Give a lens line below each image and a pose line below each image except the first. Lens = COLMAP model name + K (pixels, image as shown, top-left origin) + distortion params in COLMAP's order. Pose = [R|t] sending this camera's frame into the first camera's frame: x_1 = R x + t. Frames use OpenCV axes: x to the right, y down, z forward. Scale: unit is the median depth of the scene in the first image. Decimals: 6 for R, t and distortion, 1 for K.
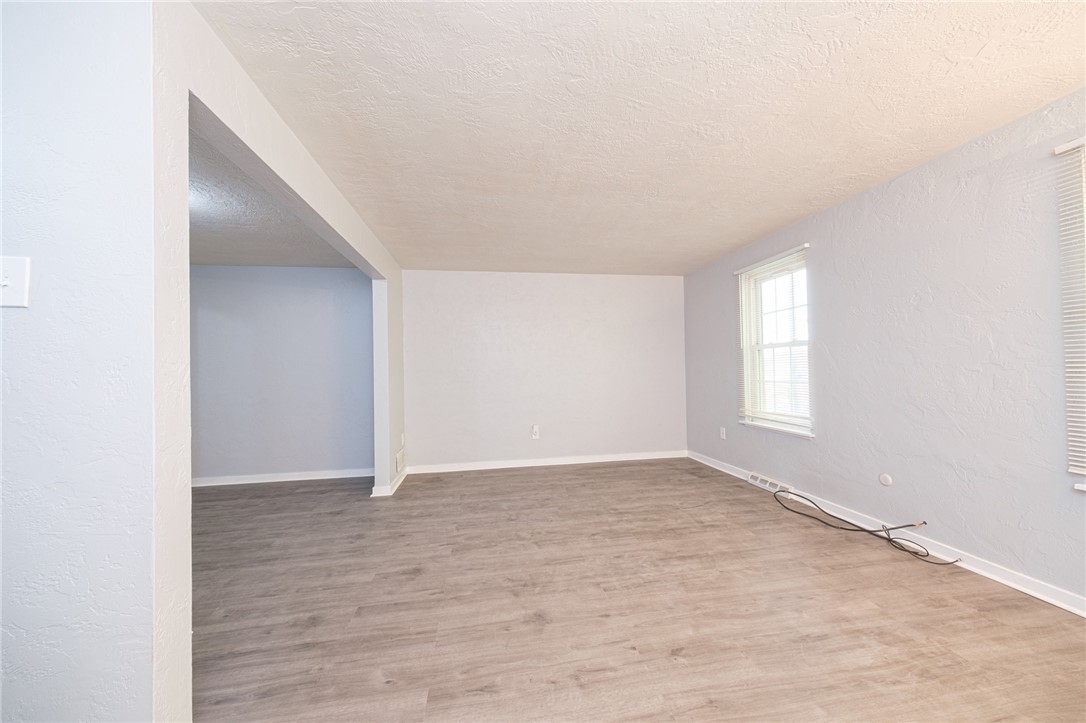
lens RADIAL K [[379.8, 0, 543.0], [0, 379.8, 361.5], [0, 0, 1]] dist [0.000071, -0.000021]
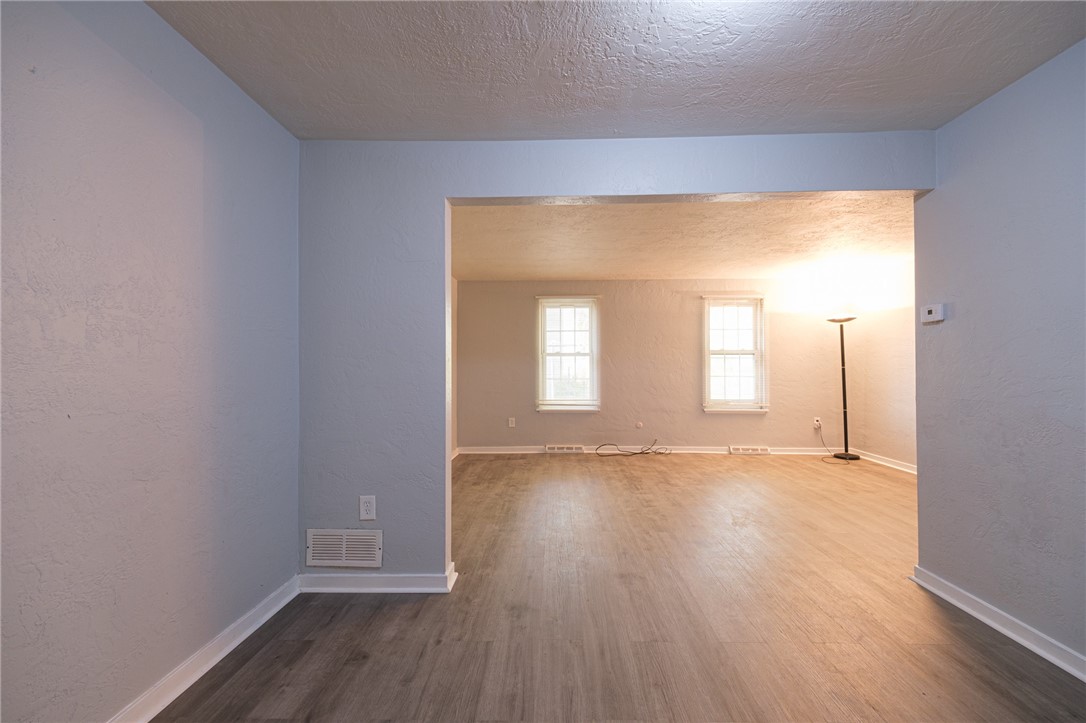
lens RADIAL K [[433.5, 0, 543.0], [0, 433.5, 361.5], [0, 0, 1]] dist [0.000590, 0.000017]
pose [[0.196902, 0.035136, 0.979793, -1.517007], [-0.022932, 0.999249, -0.031225, 0.057352], [-0.980155, -0.016320, 0.197560, 1.080168]]
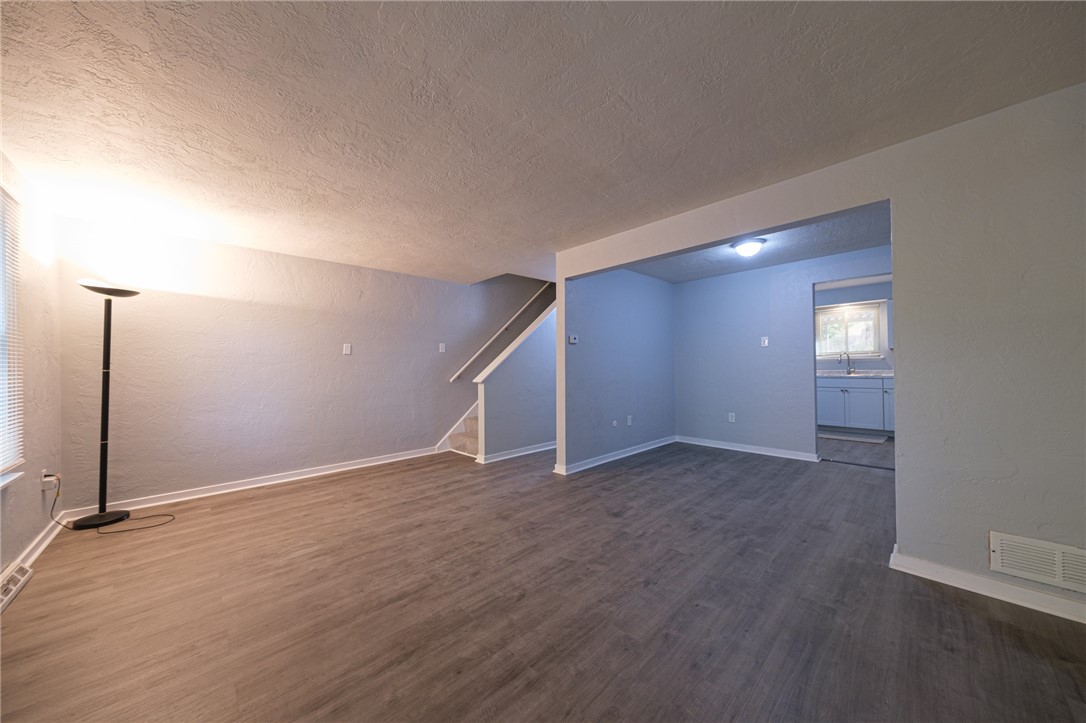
lens RADIAL K [[371.4, 0, 543.0], [0, 371.4, 361.5], [0, 0, 1]] dist [0.000870, -0.000171]
pose [[-0.826931, 0.026468, -0.561680, 0.511538], [0.043388, 0.998917, -0.016806, 0.032010], [0.560627, -0.038267, -0.827184, 1.718606]]
